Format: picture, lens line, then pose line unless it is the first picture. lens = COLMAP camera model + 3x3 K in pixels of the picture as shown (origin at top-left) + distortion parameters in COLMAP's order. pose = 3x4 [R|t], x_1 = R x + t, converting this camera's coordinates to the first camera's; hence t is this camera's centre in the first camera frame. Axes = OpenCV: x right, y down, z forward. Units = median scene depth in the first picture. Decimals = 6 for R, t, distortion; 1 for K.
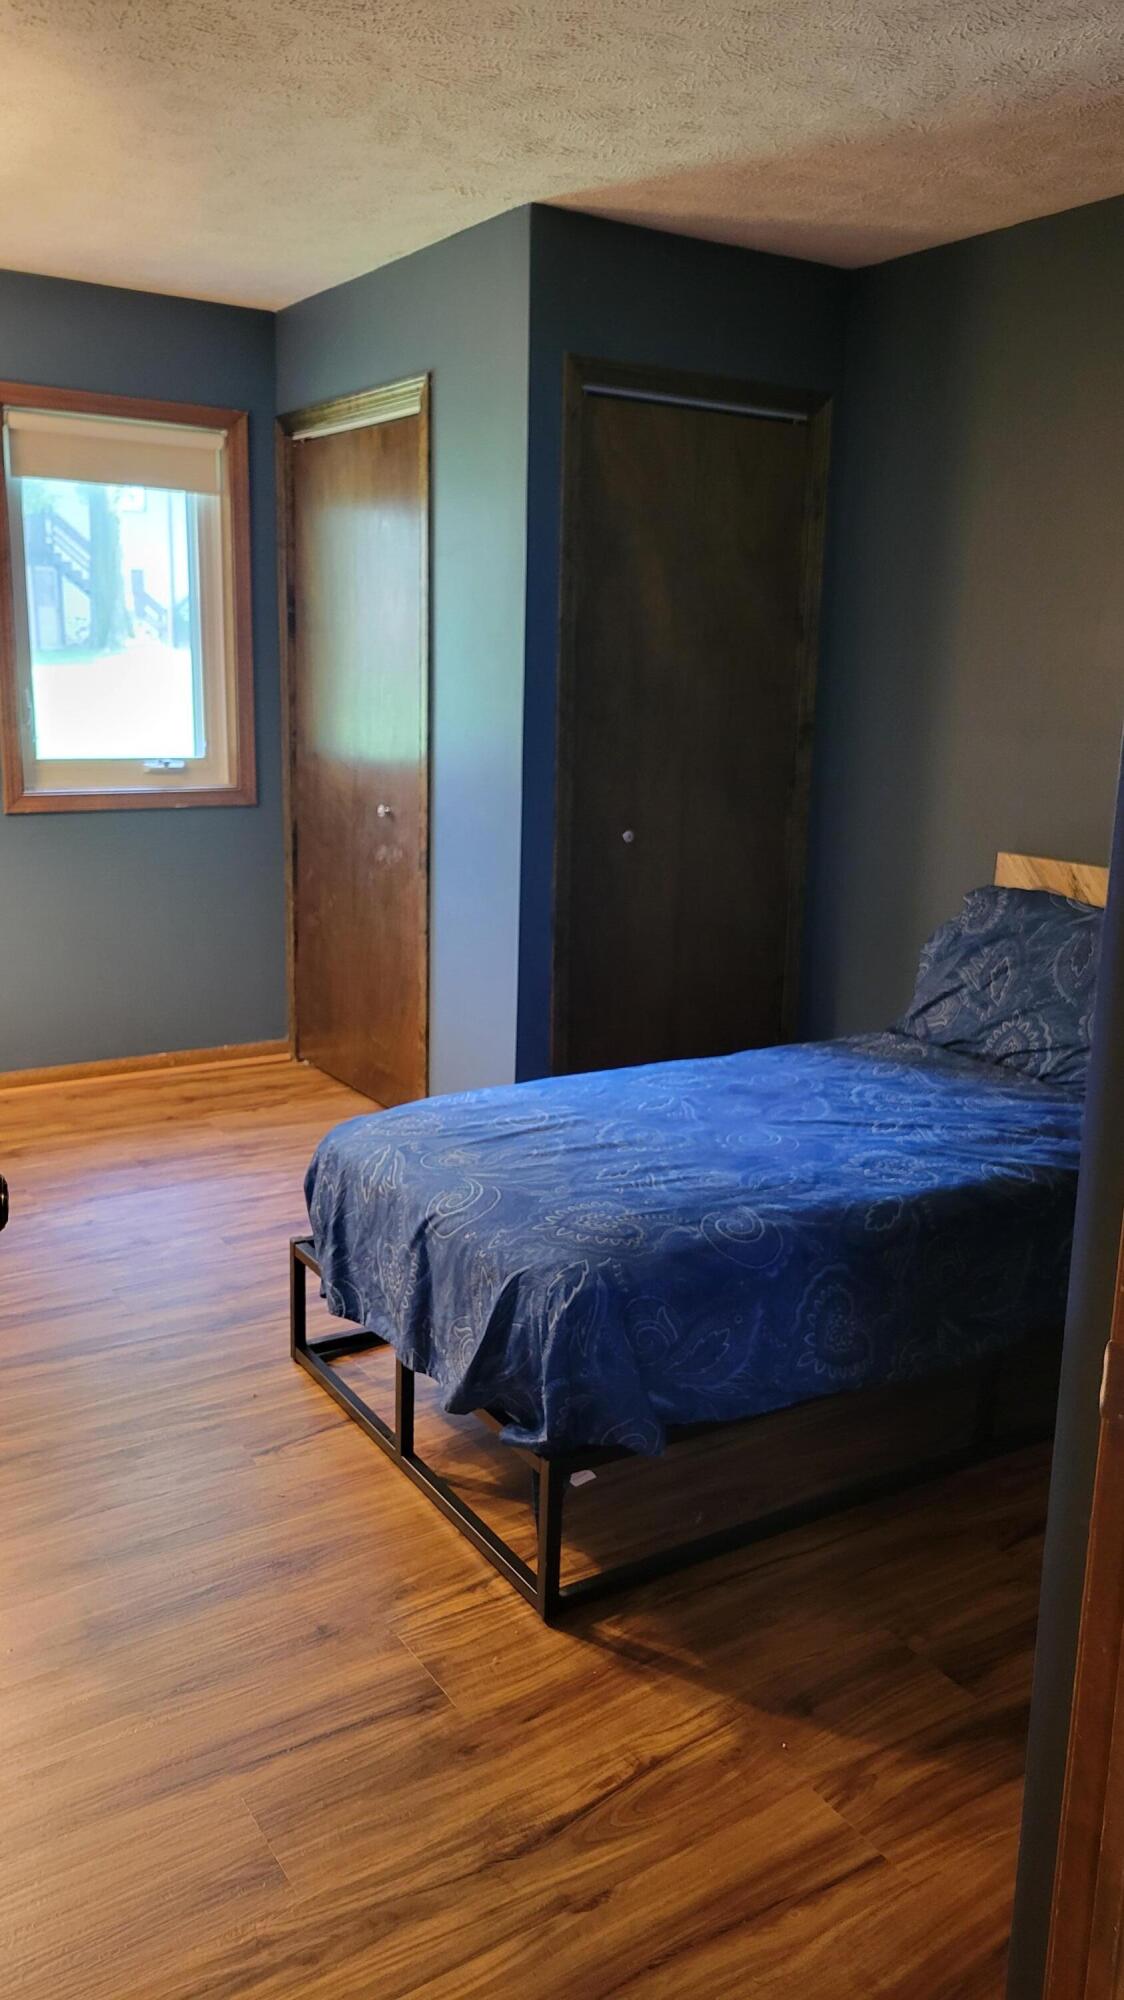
lens RADIAL K [[1491.6, 0, 564.8], [0, 1491.6, 996.8], [0, 0, 1]] dist [0.052631, -0.031161]
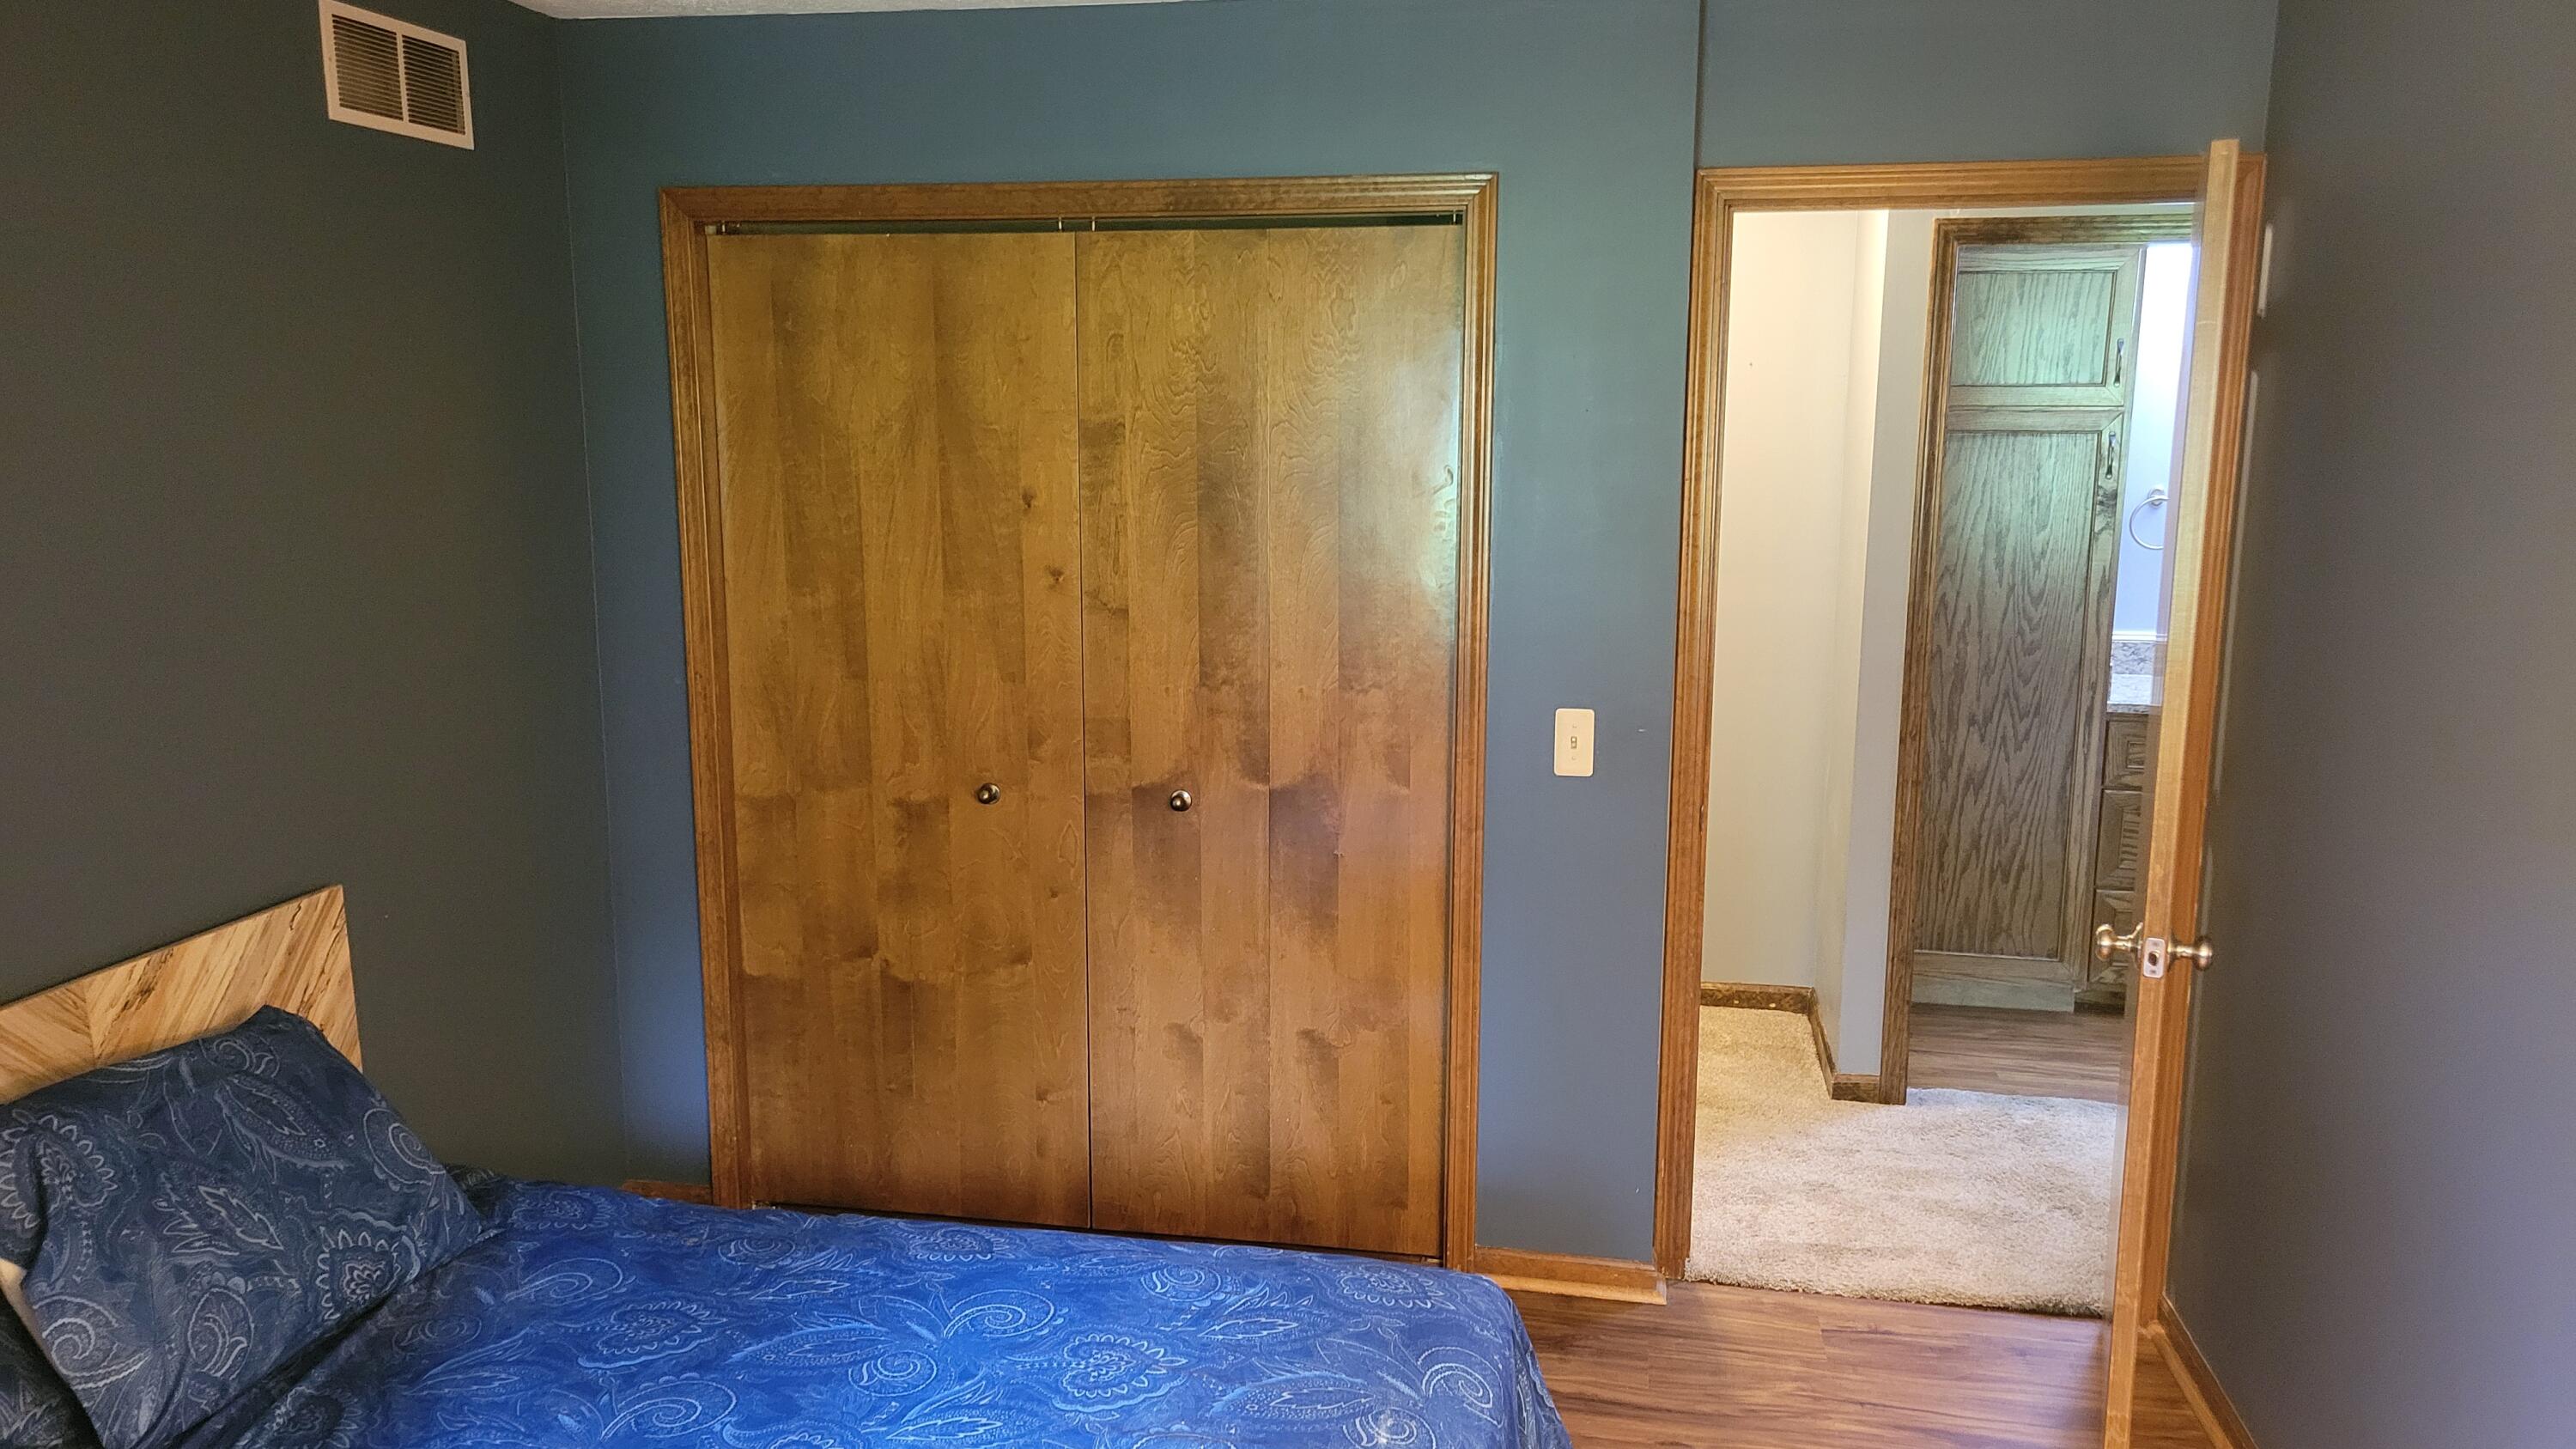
lens RADIAL K [[1921.5, 0, 1290.6], [0, 1921.5, 730.7], [0, 0, 1]] dist [0.052631, -0.031161]
pose [[-0.723948, -0.149570, 0.673445, -0.471970], [0.128504, 0.929888, 0.344666, -0.398520], [-0.677780, 0.336061, -0.653971, 1.215203]]
